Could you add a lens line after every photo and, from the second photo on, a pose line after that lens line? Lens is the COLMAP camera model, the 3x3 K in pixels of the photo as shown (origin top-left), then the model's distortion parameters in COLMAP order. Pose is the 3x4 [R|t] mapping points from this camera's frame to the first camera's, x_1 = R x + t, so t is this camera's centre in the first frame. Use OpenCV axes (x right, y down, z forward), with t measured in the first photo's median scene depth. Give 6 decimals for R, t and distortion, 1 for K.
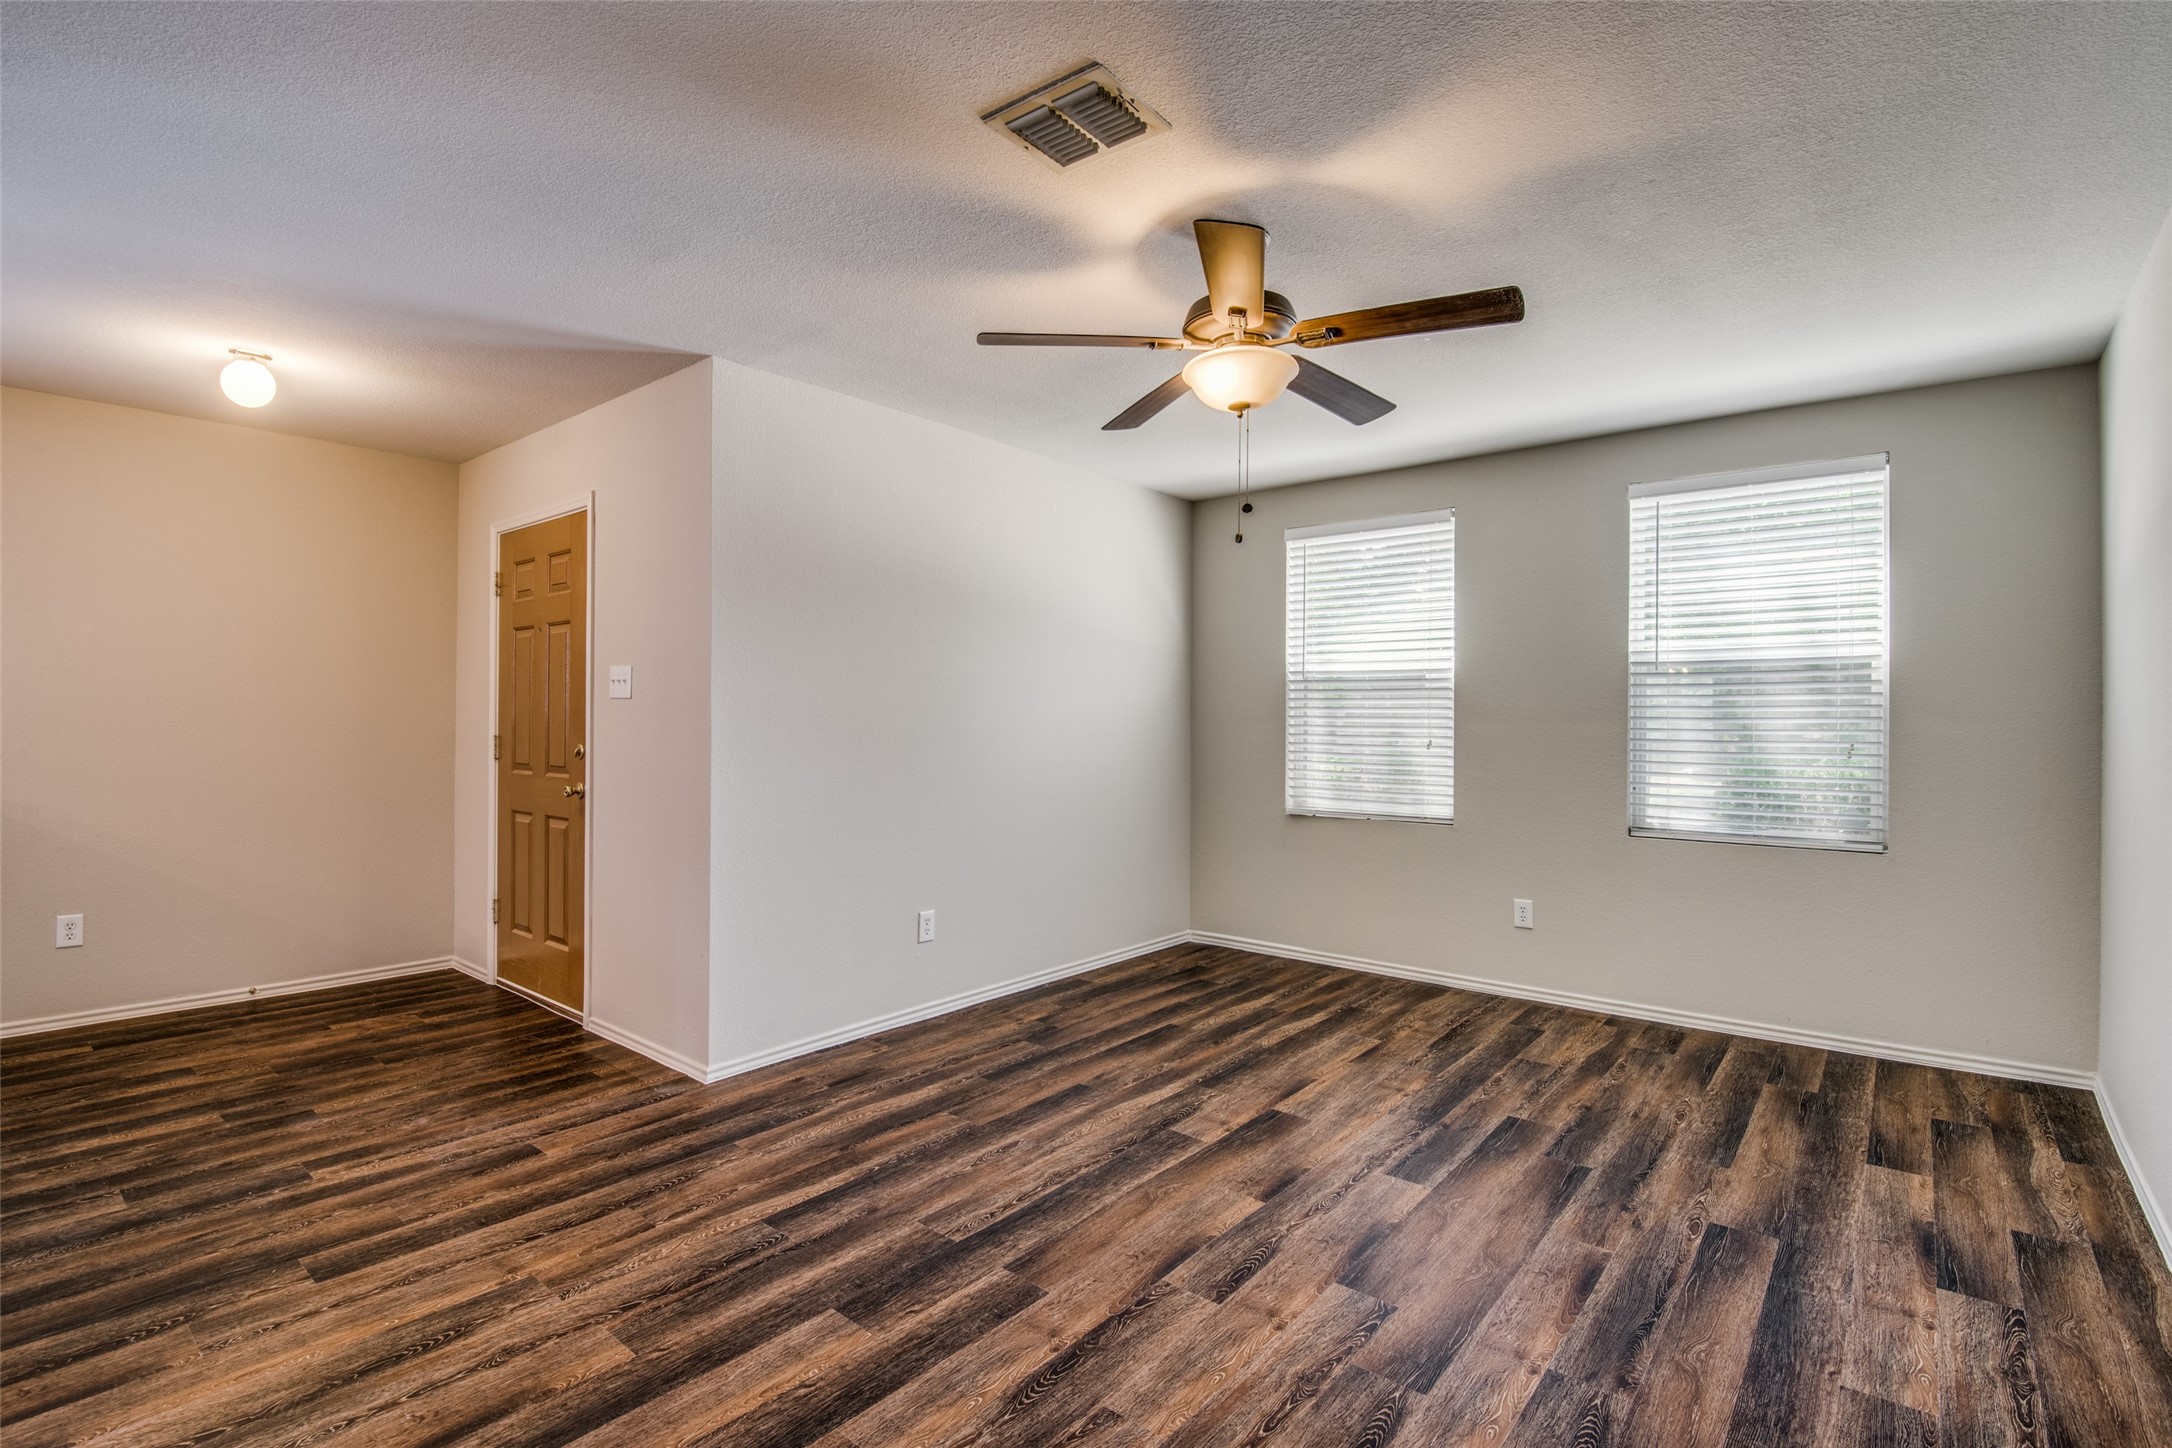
lens RADIAL K [[1030.4, 0, 1045.5], [0, 1030.4, 727.7], [0, 0, 1]] dist [-0.012899, -0.006674]
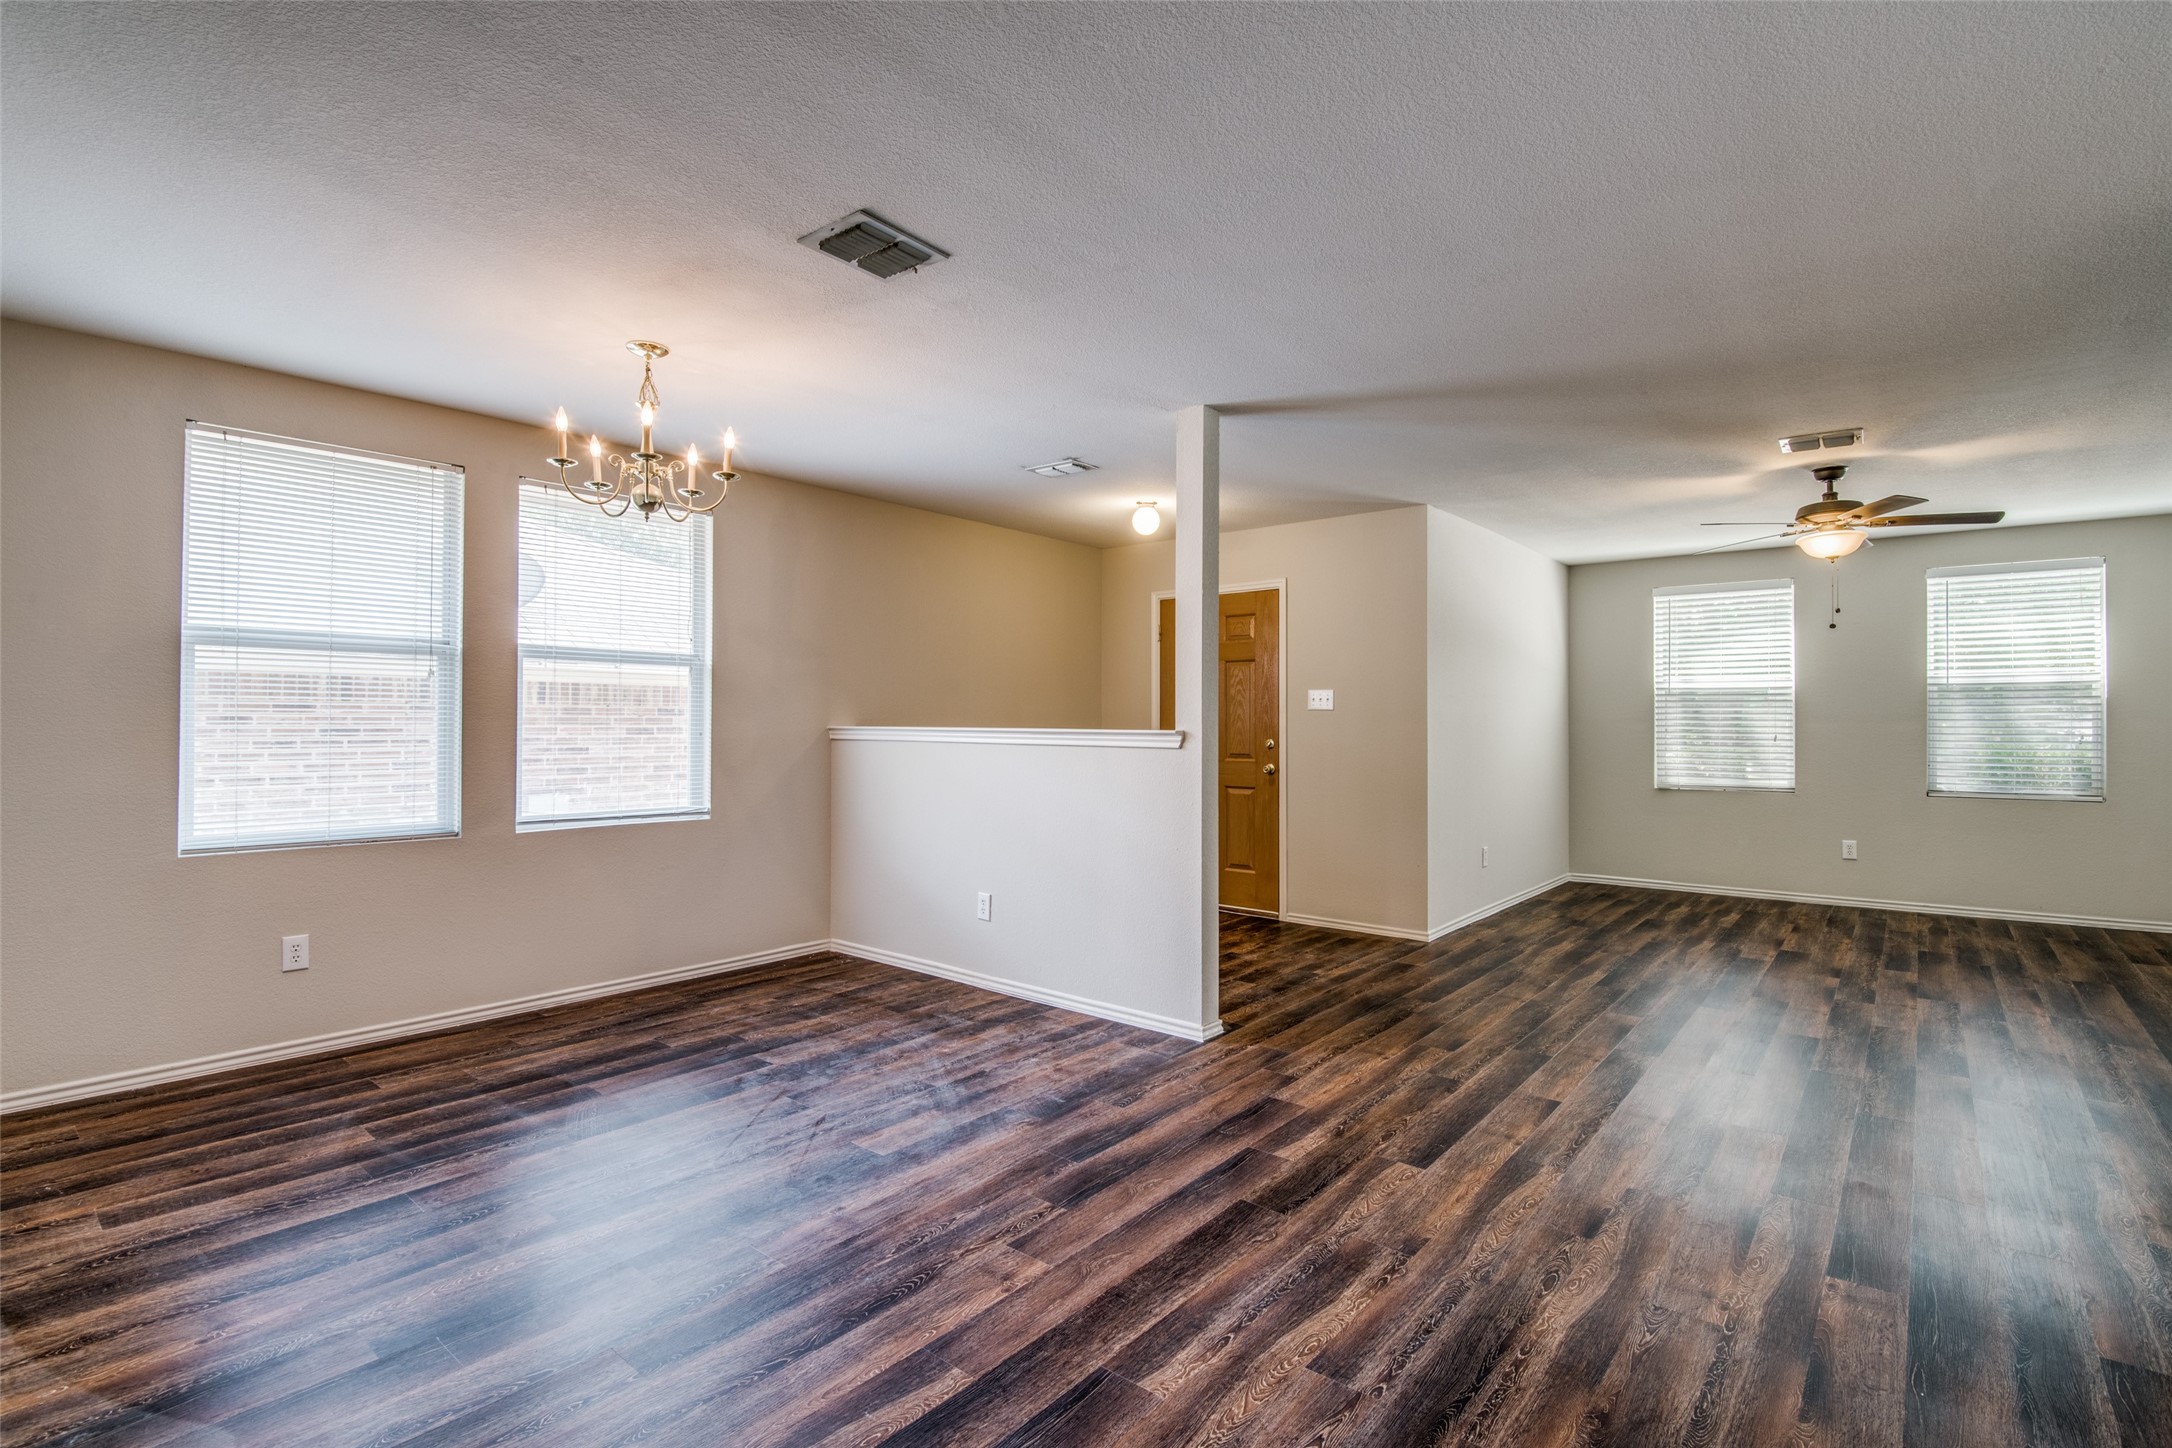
lens RADIAL K [[1030.4, 0, 1093.3], [0, 1030.4, 723.2], [0, 0, 1]] dist [-0.012899, -0.006674]
pose [[0.999864, -0.004178, 0.015972, -0.674029], [0.004335, 0.999942, -0.009810, 0.005464], [-0.015930, 0.009878, 0.999824, -0.486747]]
